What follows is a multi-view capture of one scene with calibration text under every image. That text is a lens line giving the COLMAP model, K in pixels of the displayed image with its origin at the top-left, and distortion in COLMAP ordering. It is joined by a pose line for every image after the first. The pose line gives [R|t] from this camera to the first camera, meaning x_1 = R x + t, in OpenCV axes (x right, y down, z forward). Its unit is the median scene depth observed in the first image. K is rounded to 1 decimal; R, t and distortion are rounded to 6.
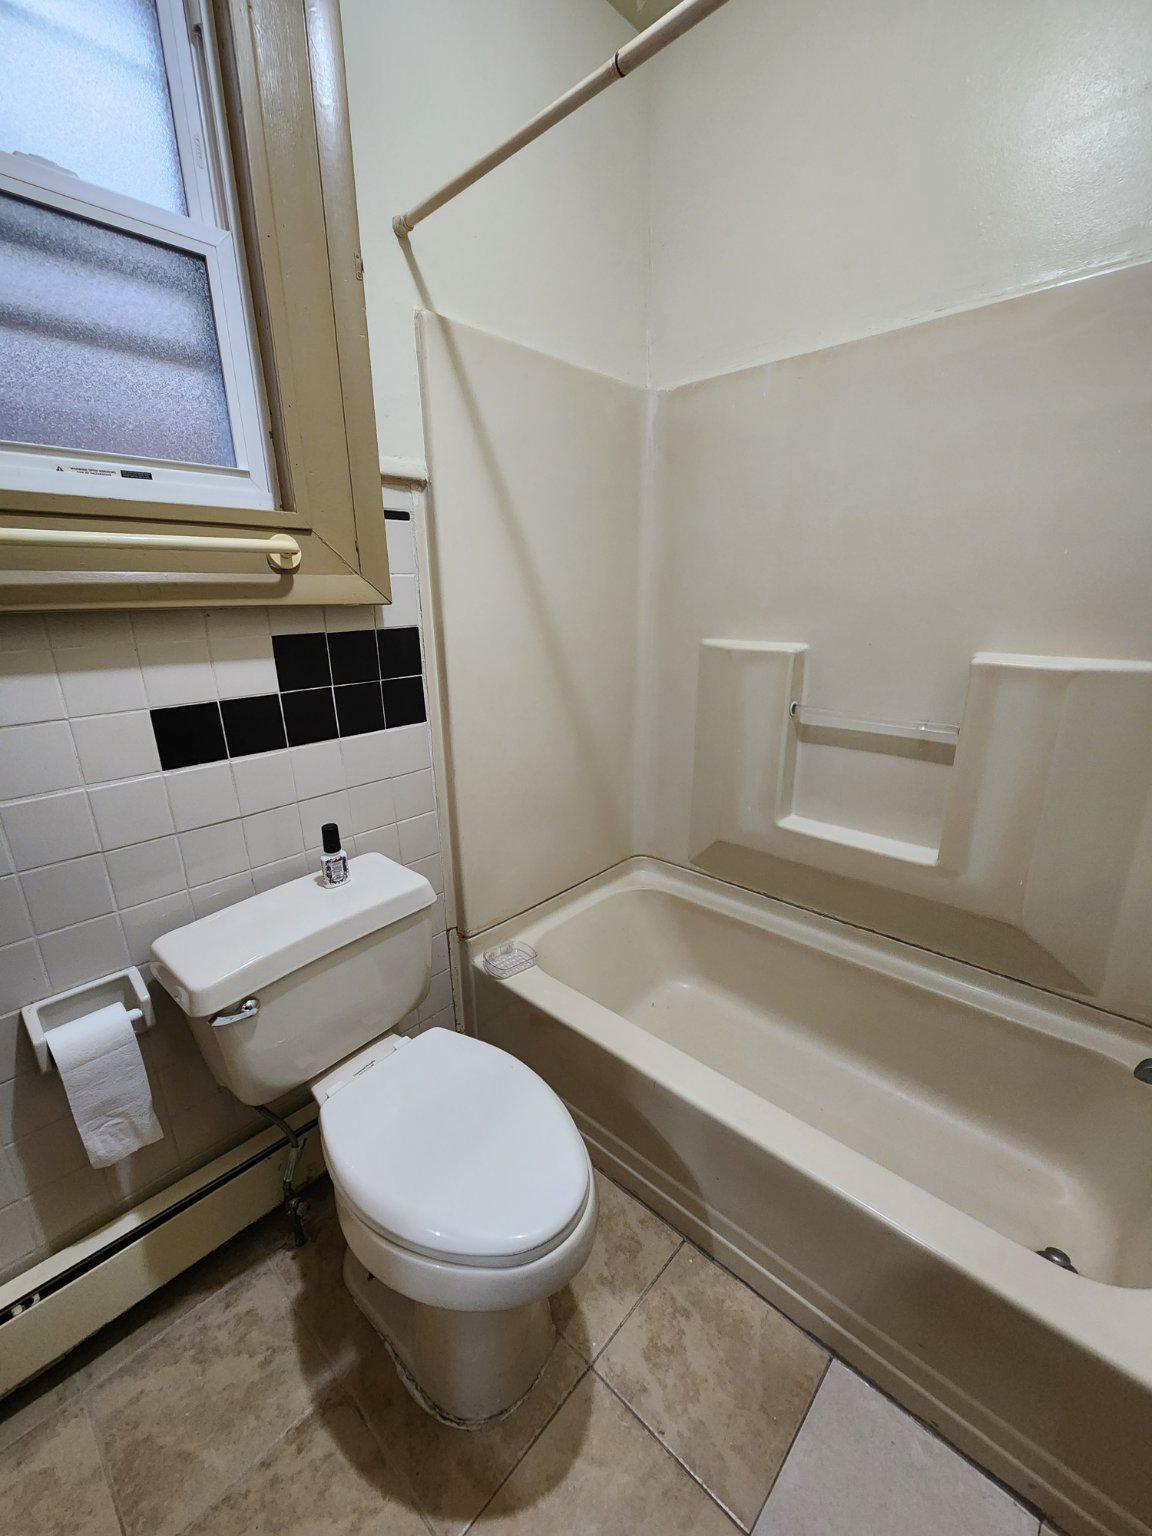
lens RADIAL K [[624.4, 0, 579.5], [0, 624.4, 773.7], [0, 0, 1]] dist [0.000218, -0.000547]
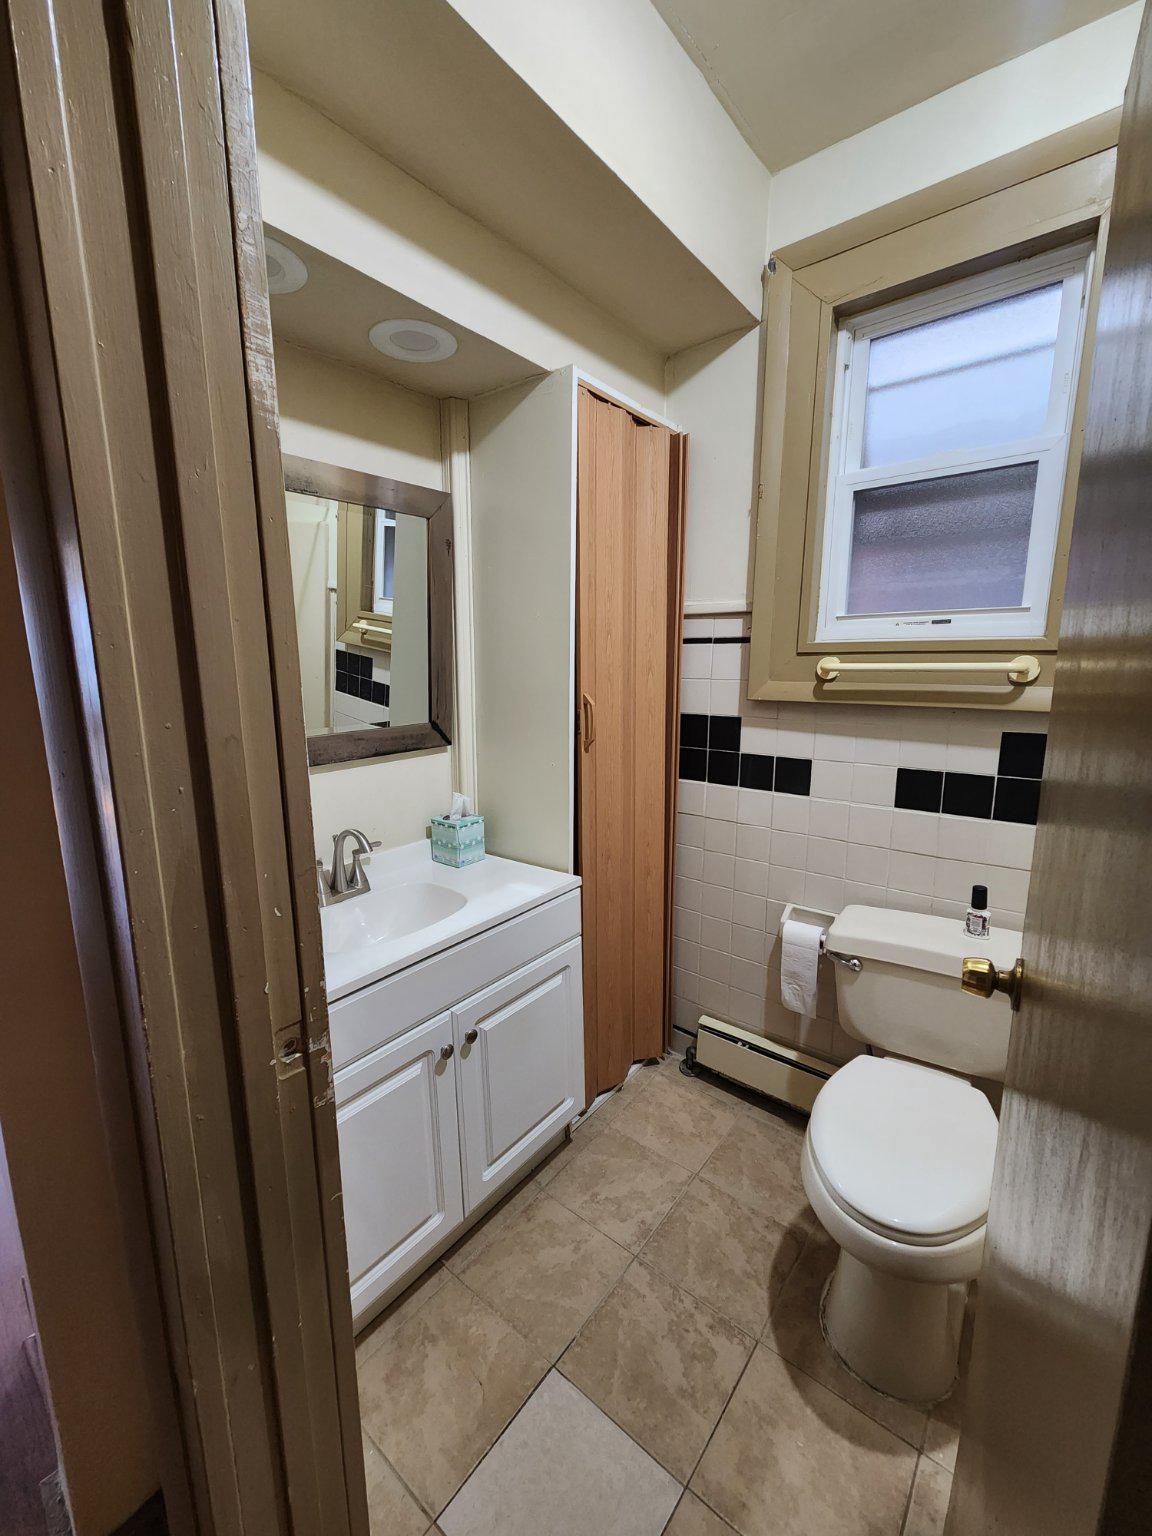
lens RADIAL K [[624.4, 0, 573.3], [0, 624.4, 775.8], [0, 0, 1]] dist [0.000218, -0.000547]
pose [[0.066102, 0.193102, -0.978949, 0.790409], [-0.277794, 0.945869, 0.167819, -0.119384], [0.958364, 0.260853, 0.116167, 0.044228]]
